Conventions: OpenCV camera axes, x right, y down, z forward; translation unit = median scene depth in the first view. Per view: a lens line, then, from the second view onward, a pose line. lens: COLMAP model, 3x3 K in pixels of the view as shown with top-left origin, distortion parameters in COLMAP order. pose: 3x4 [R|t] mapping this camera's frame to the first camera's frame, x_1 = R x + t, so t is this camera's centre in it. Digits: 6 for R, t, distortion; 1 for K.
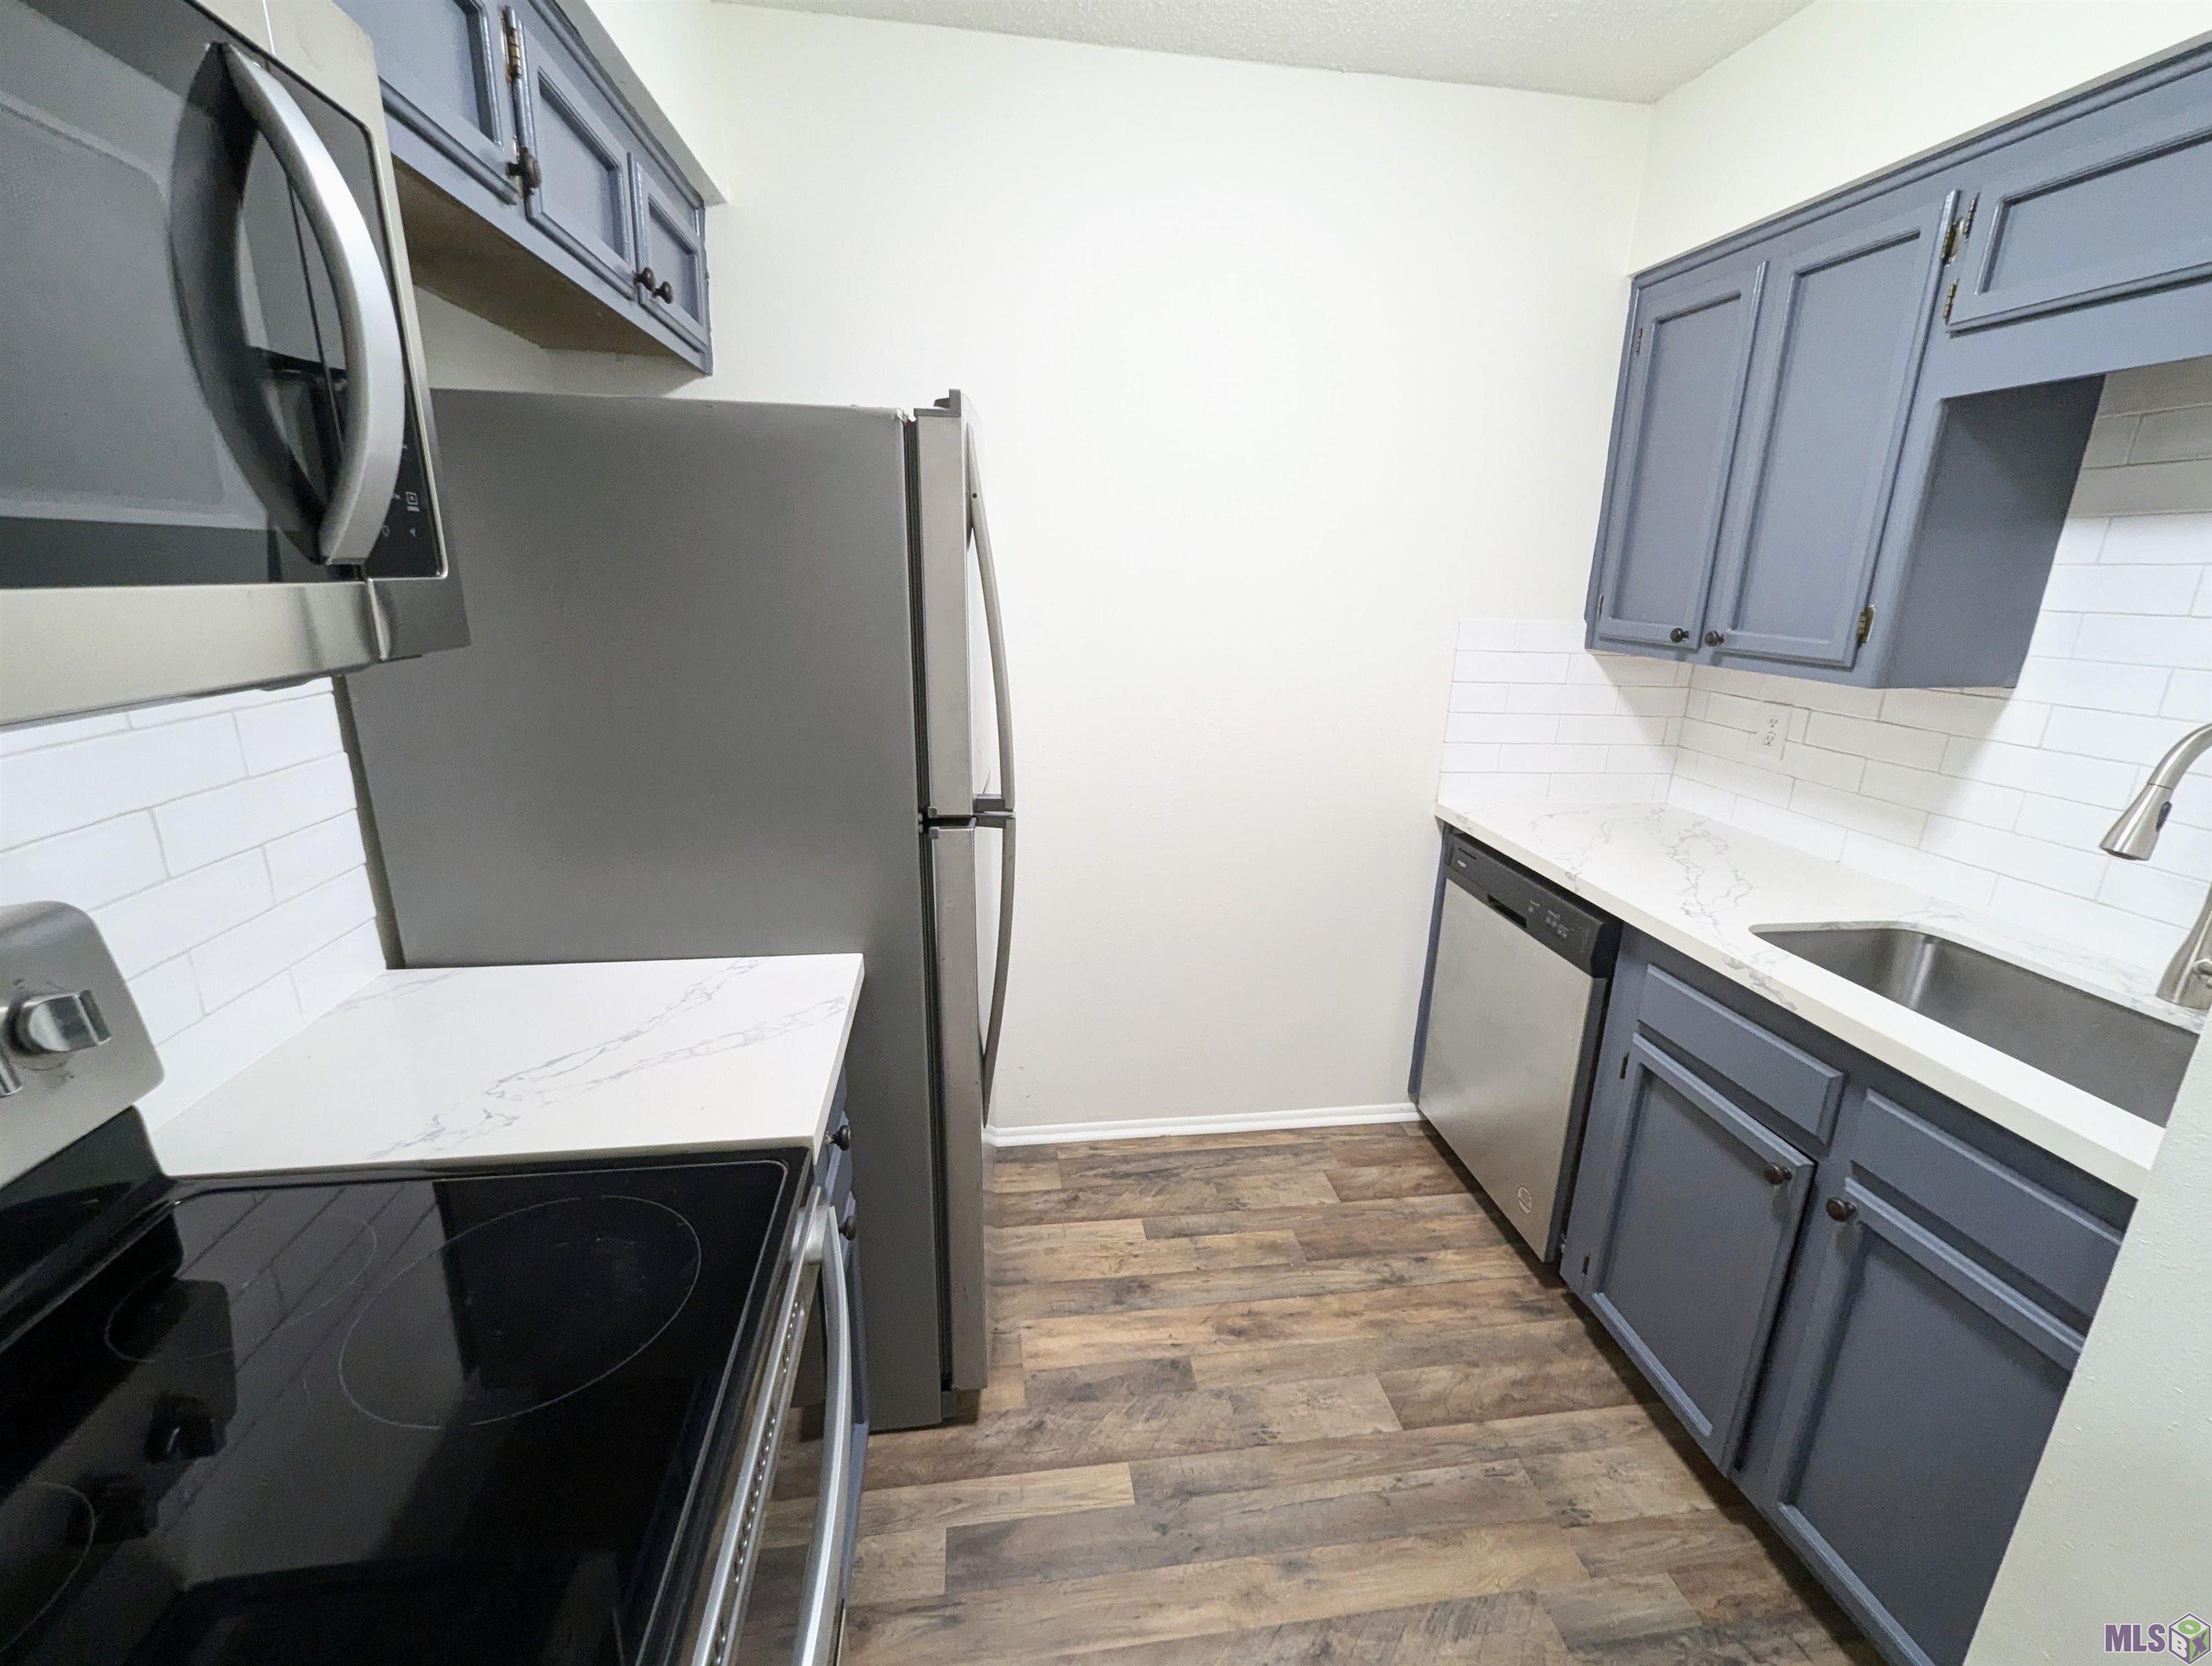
lens RADIAL K [[921.7, 0, 1116.6], [0, 921.7, 832.5], [0, 0, 1]] dist [-0.001608, 0.000940]
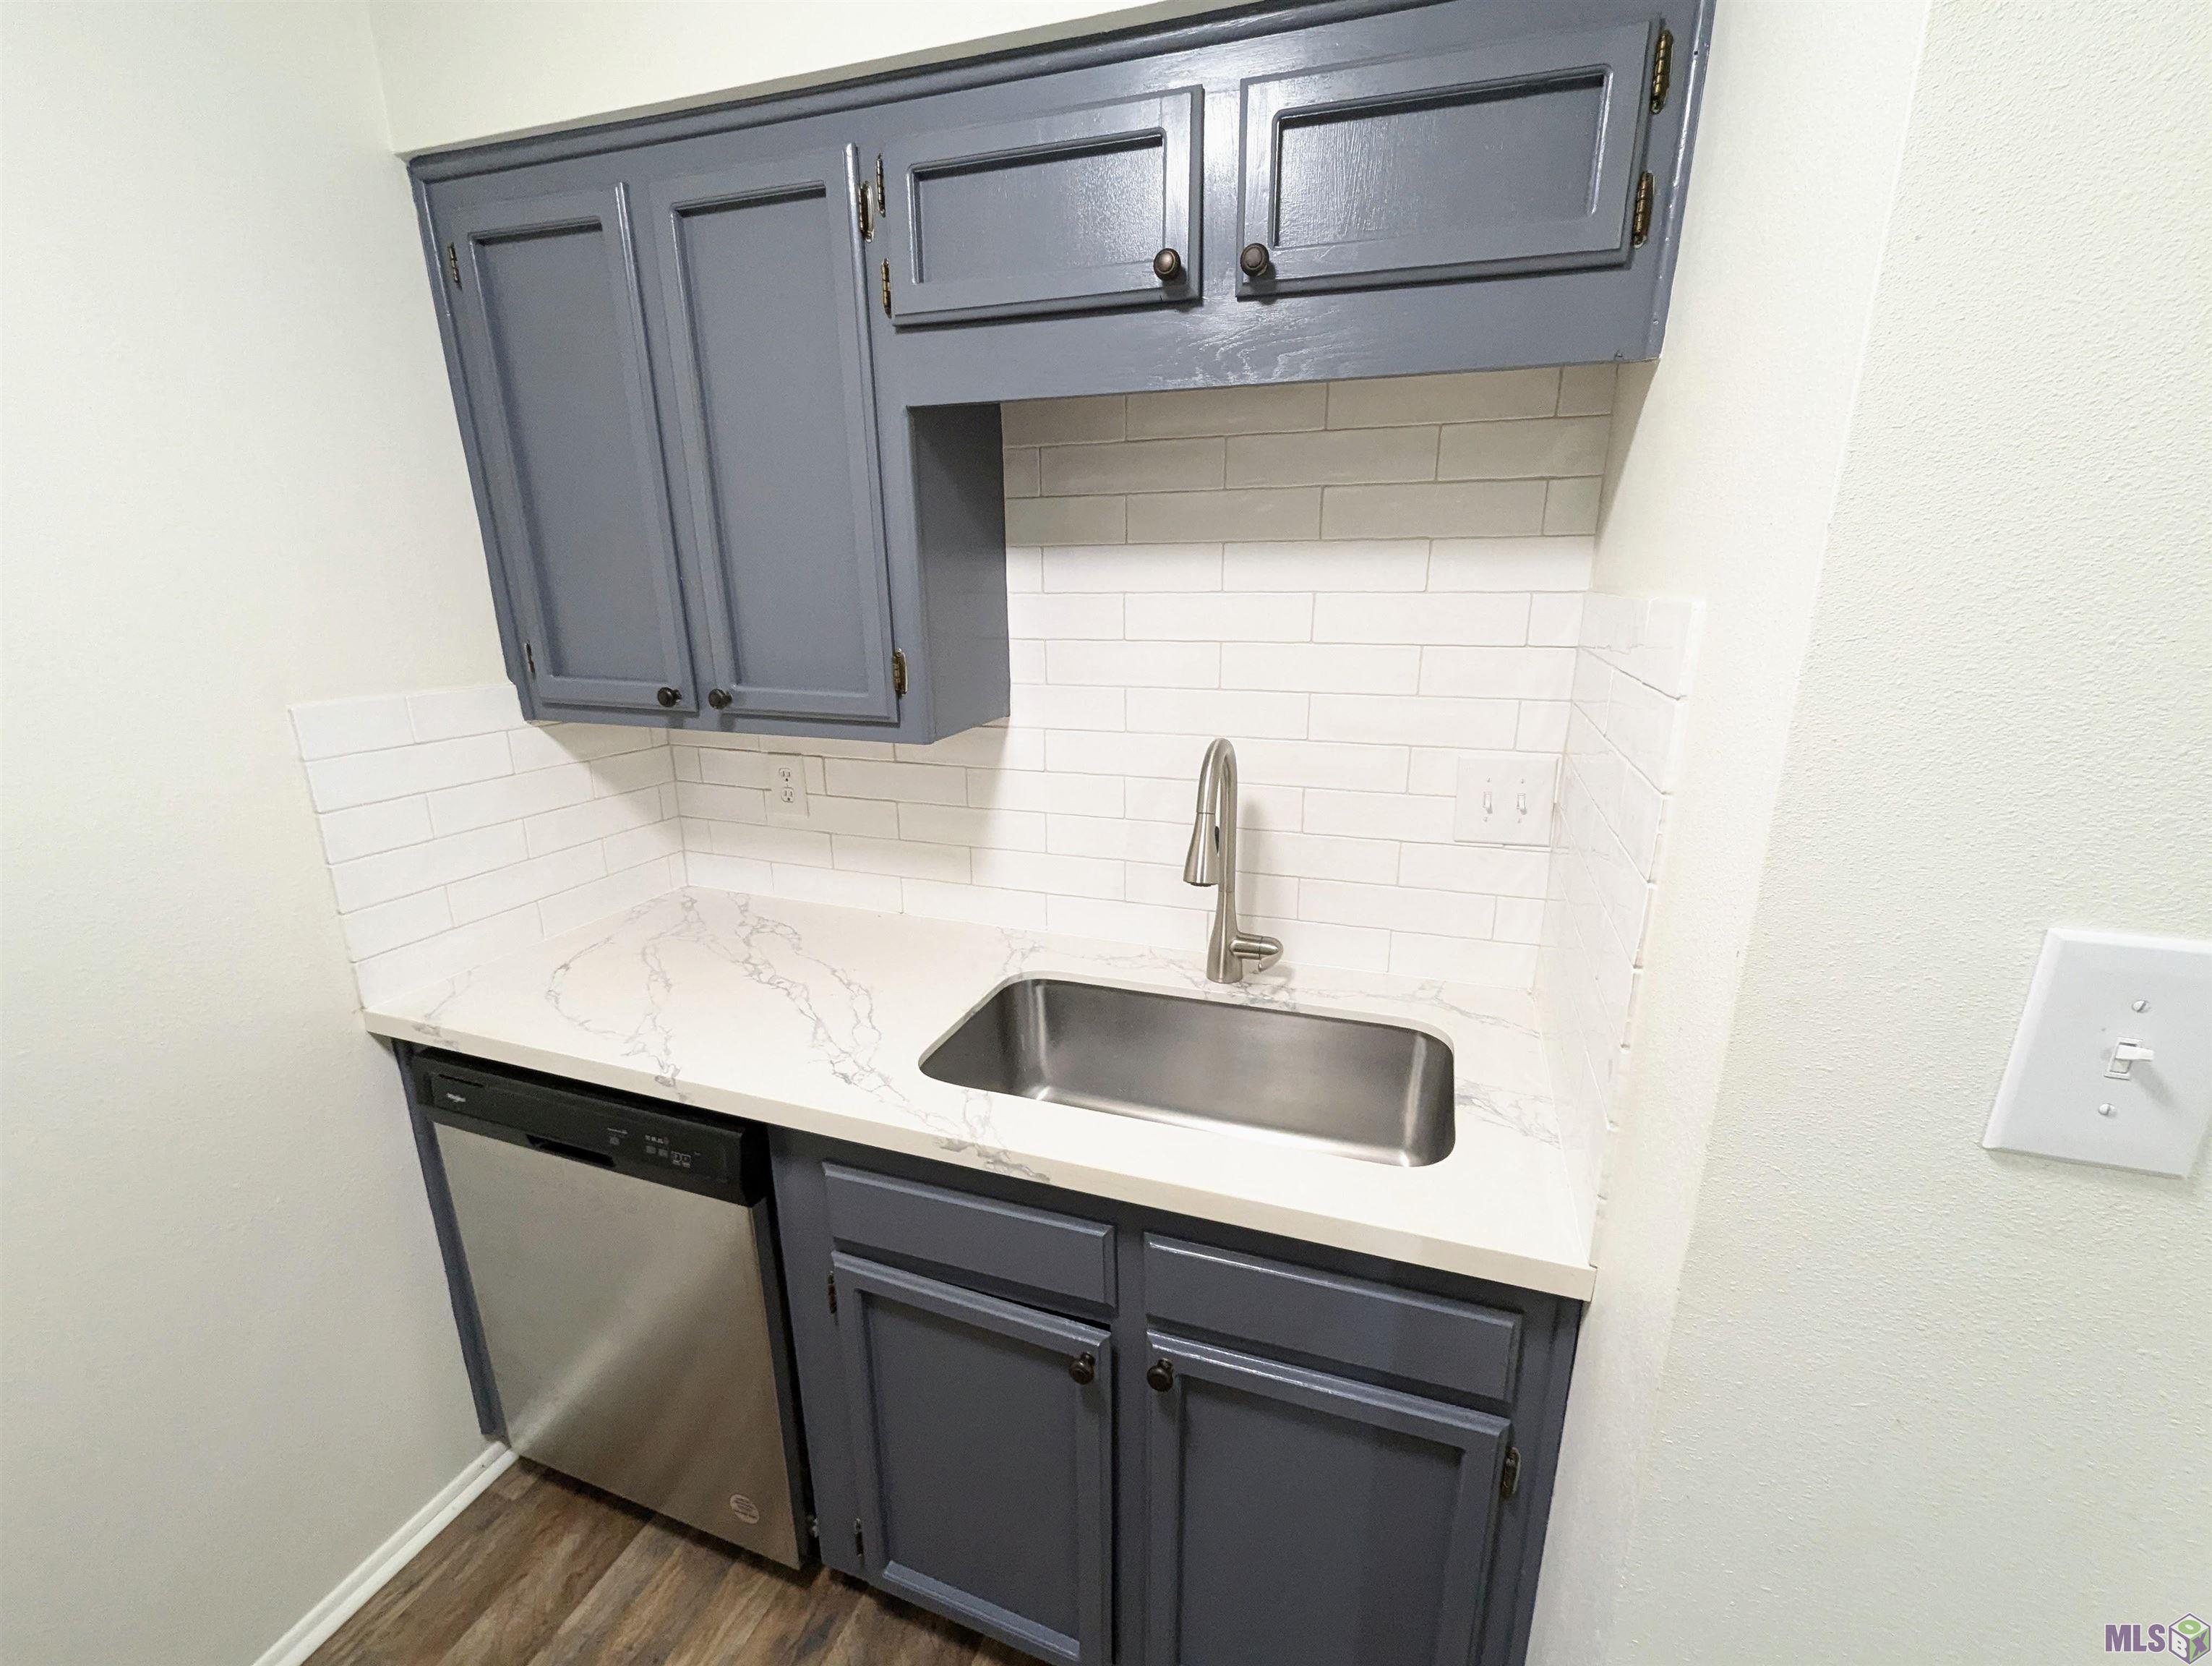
lens RADIAL K [[921.7, 0, 1117.8], [0, 921.7, 838.5], [0, 0, 1]] dist [-0.001608, 0.000940]
pose [[0.452264, -0.267396, 0.850856, 0.120822], [0.262323, 0.951683, 0.159647, -0.134654], [-0.852434, 0.150997, 0.500556, 0.356078]]
